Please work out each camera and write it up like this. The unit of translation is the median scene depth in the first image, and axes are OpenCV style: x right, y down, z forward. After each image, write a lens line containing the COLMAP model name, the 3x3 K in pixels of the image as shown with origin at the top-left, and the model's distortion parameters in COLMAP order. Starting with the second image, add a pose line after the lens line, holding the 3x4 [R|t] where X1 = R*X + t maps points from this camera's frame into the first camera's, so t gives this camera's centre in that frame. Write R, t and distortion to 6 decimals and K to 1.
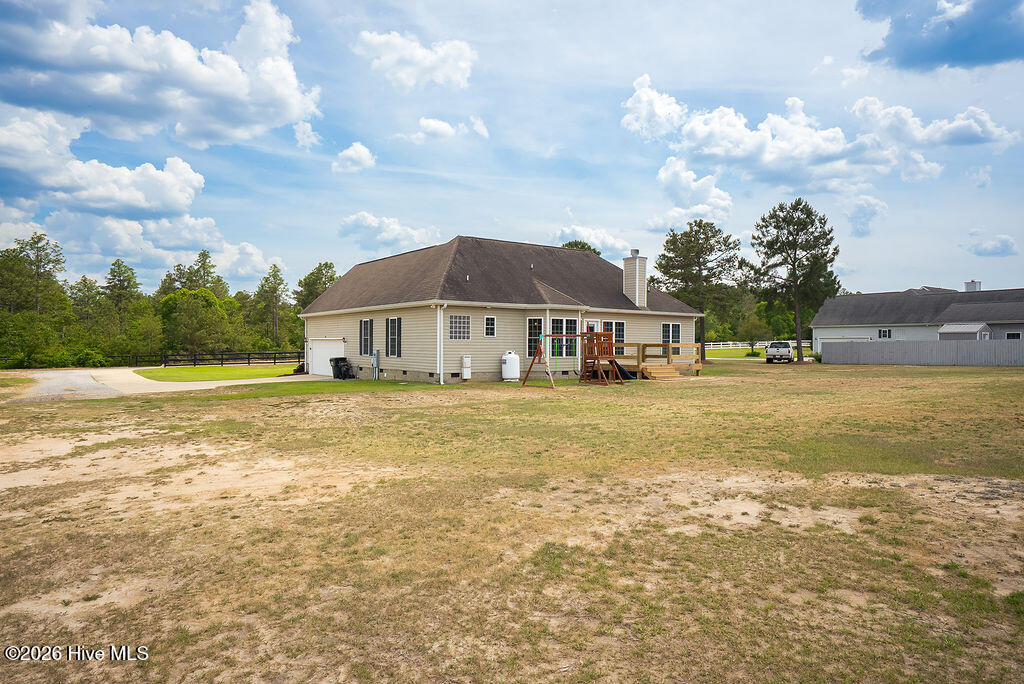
lens RADIAL K [[640.1, 0, 512.0], [0, 640.1, 342.0], [0, 0, 1]] dist [-0.002954, 0.000635]
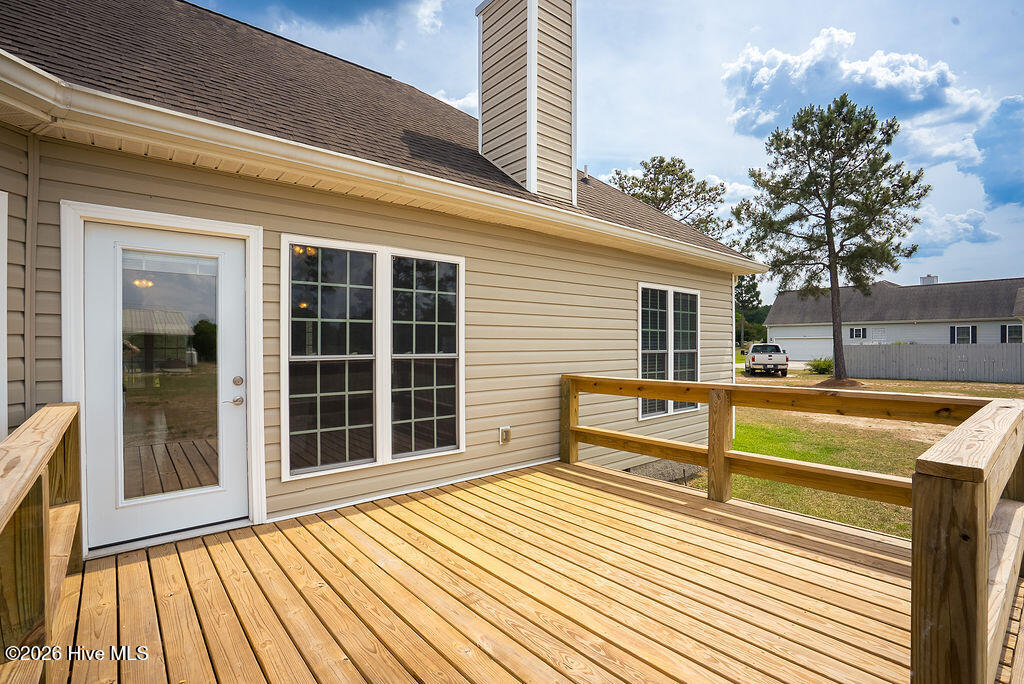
lens RADIAL K [[455.5, 0, 512.0], [0, 455.5, 342.0], [0, 0, 1]] dist [-0.001773, -0.000627]
pose [[0.998302, -0.009717, 0.057435, 0.188353], [0.009849, 0.999949, -0.002001, -0.008923], [-0.057412, 0.002563, 0.998347, 0.891115]]
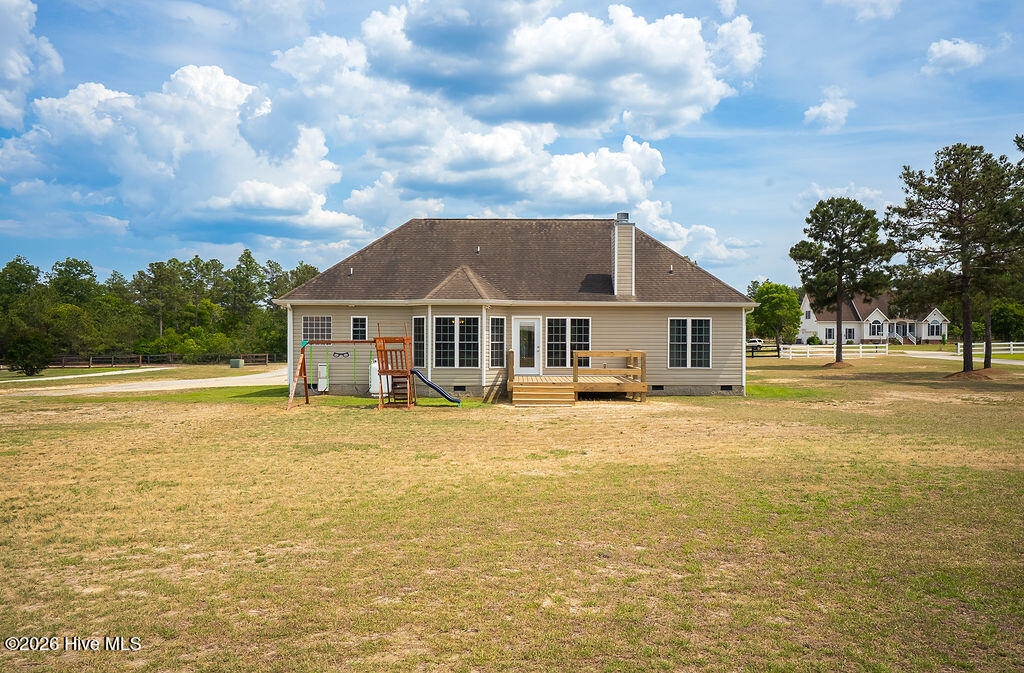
lens RADIAL K [[773.6, 0, 512.0], [0, 773.6, 336.5], [0, 0, 1]] dist [0.001955, -0.000434]
pose [[0.792186, -0.009491, -0.610206, 0.639968], [-0.000049, 0.999878, -0.015616, 0.000936], [0.610280, 0.012400, 0.792089, 0.290745]]
